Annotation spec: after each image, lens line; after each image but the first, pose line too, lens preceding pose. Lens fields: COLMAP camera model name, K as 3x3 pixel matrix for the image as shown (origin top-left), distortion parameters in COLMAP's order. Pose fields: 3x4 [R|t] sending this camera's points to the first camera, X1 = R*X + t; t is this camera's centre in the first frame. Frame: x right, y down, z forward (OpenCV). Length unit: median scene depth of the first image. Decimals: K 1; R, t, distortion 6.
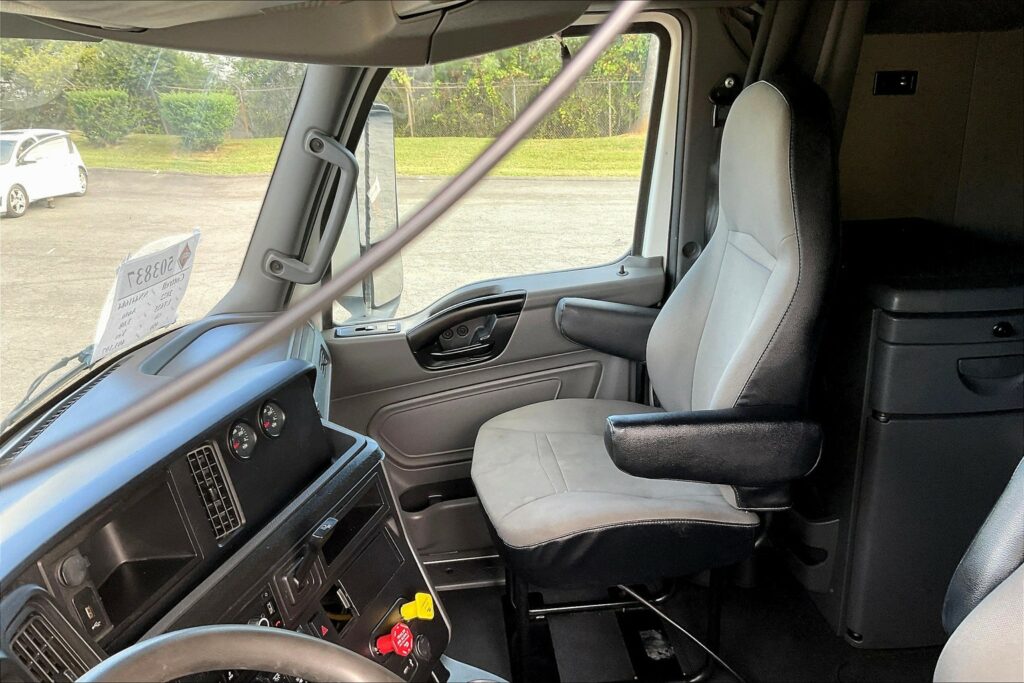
lens RADIAL K [[844.5, 0, 505.6], [0, 844.5, 343.1], [0, 0, 1]] dist [0.119103, -0.238771]
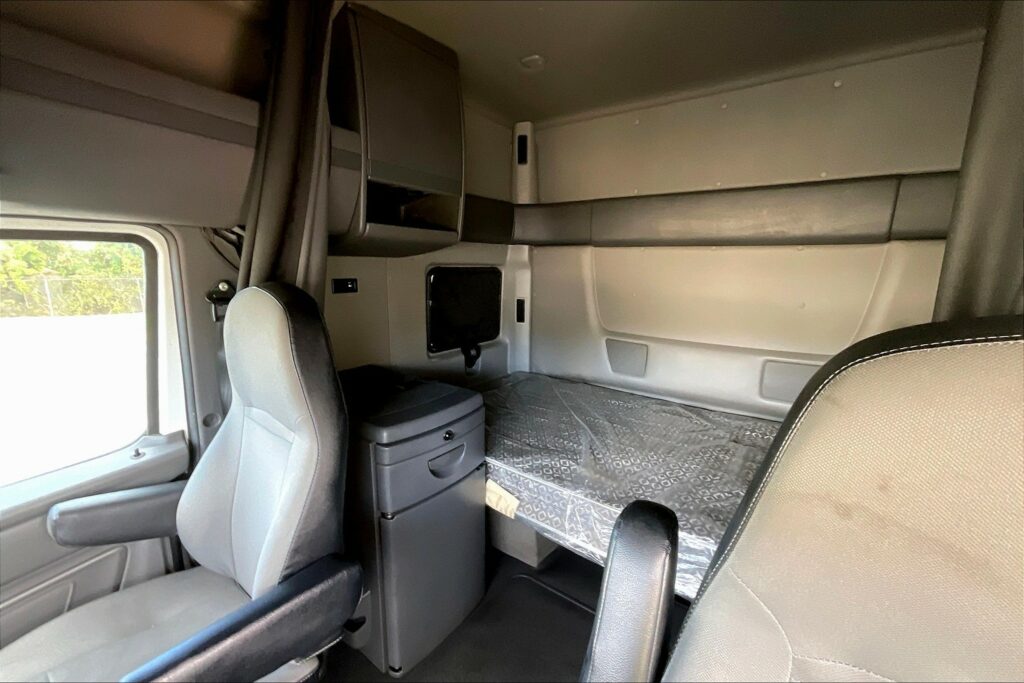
lens RADIAL K [[413.8, 0, 512.8], [0, 413.8, 343.1], [0, 0, 1]] dist [-0.001887, 0.000023]
pose [[0.666395, -0.101523, 0.738655, 0.086616], [0.206871, 0.976966, -0.052356, -0.102062], [-0.716325, 0.187696, 0.672048, 0.299425]]
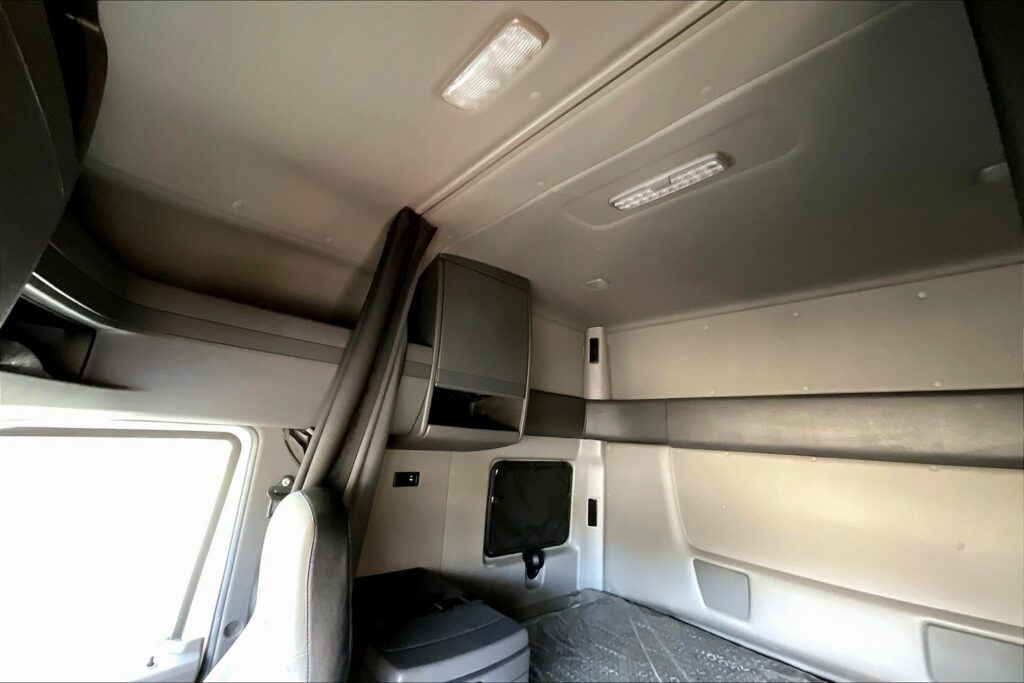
lens RADIAL K [[412.5, 0, 513.5], [0, 412.5, 347.5], [0, 0, 1]] dist [0.000335, -0.000005]
pose [[0.804207, 0.203925, 0.558270, 0.142481], [0.108367, 0.873241, -0.475085, -0.141805], [-0.584386, 0.442565, 0.680168, 0.260122]]
